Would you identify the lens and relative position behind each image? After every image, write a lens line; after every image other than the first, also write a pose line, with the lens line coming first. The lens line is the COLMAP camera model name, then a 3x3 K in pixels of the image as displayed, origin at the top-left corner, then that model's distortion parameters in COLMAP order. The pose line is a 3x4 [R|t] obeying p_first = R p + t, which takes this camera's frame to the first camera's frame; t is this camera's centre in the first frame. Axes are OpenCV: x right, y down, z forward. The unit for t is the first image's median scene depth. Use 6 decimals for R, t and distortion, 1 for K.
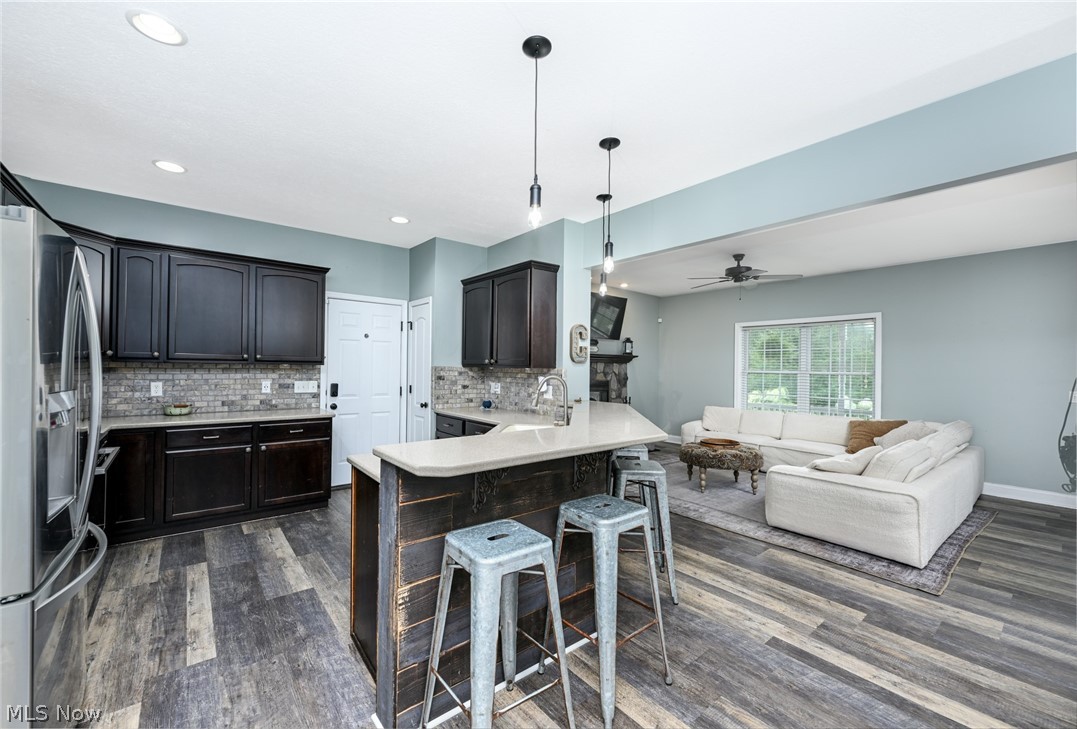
lens RADIAL K [[430.9, 0, 531.9], [0, 430.9, 364.3], [0, 0, 1]] dist [0.002938, 0.000598]
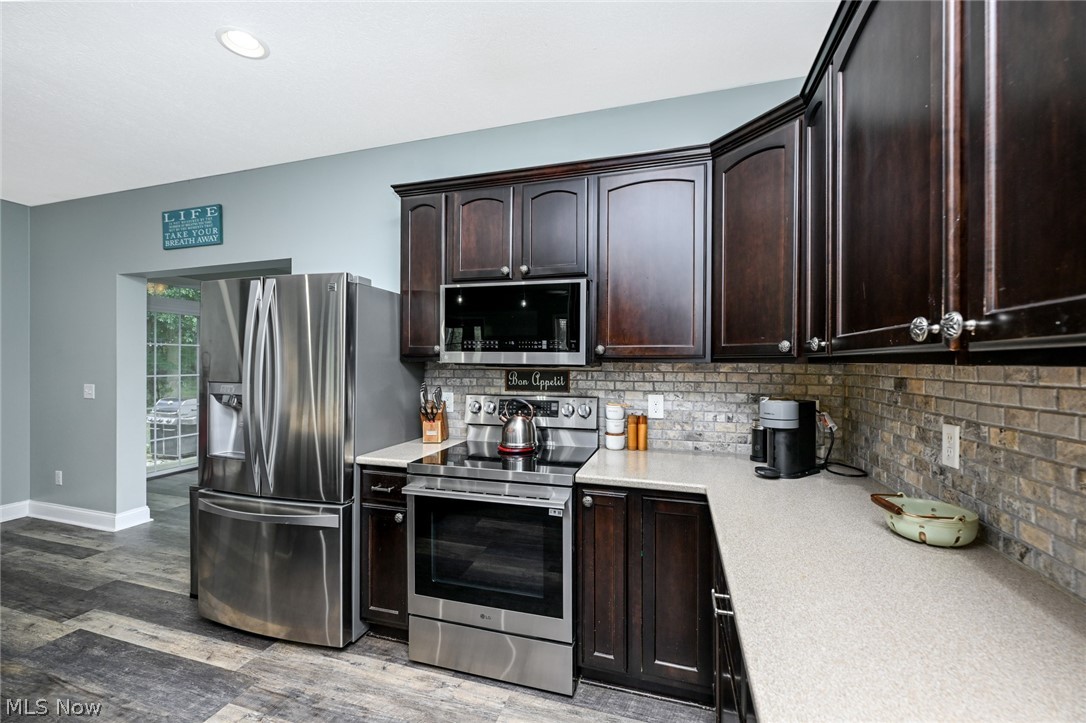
lens RADIAL K [[442.5, 0, 542.9], [0, 442.5, 363.8], [0, 0, 1]] dist [-0.000077, 0.000183]
pose [[-0.828612, -0.015194, -0.559617, -0.364295], [-0.010055, 0.999874, -0.012259, 0.001855], [0.559733, -0.004531, -0.828661, 0.950657]]
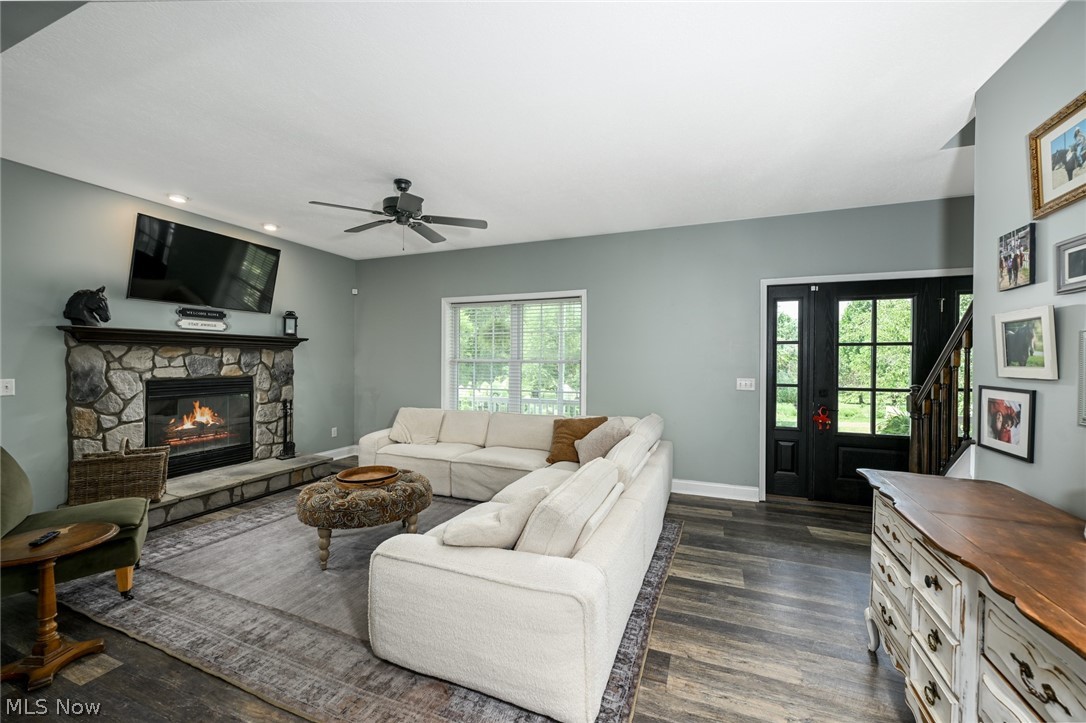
lens RADIAL K [[430.6, 0, 540.2], [0, 430.6, 361.7], [0, 0, 1]] dist [0.000349, 0.000099]
pose [[0.872662, -0.011877, 0.488180, 0.408101], [0.002743, 0.999808, 0.019420, 0.008216], [-0.488317, -0.015608, 0.872527, 0.394129]]
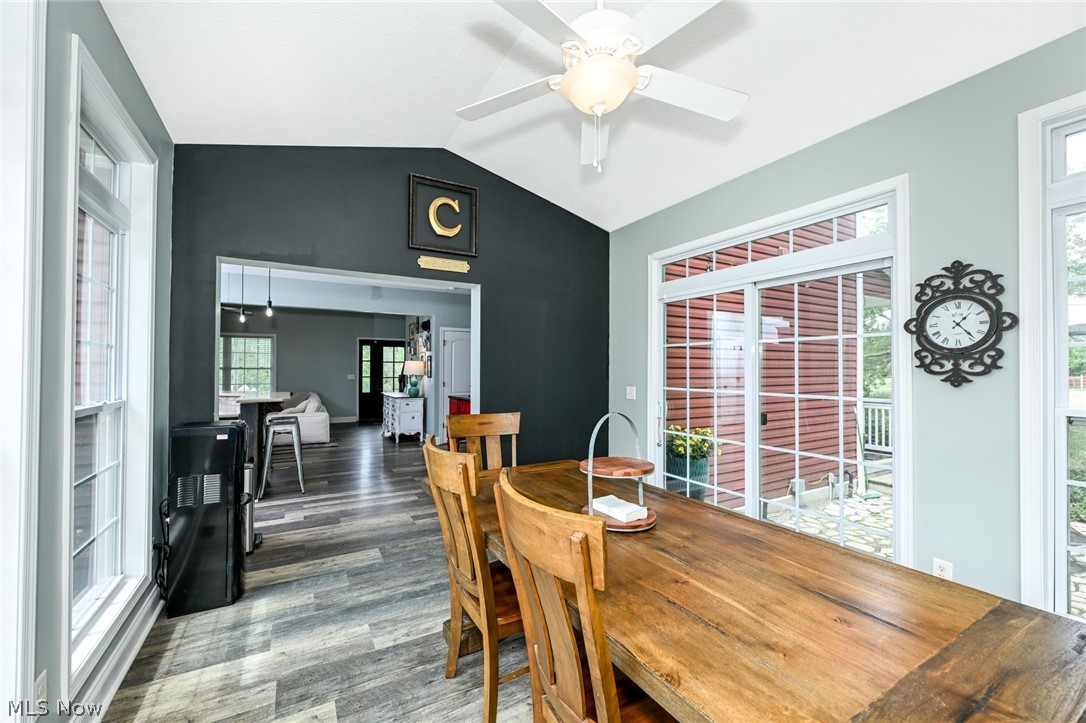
lens RADIAL K [[428.8, 0, 543.0], [0, 428.8, 361.5], [0, 0, 1]] dist [-0.000514, 0.000115]
pose [[0.148378, 0.001697, 0.988929, -1.018399], [-0.007466, 0.999972, -0.000596, -0.018587], [-0.988903, -0.007295, 0.148386, -0.460266]]
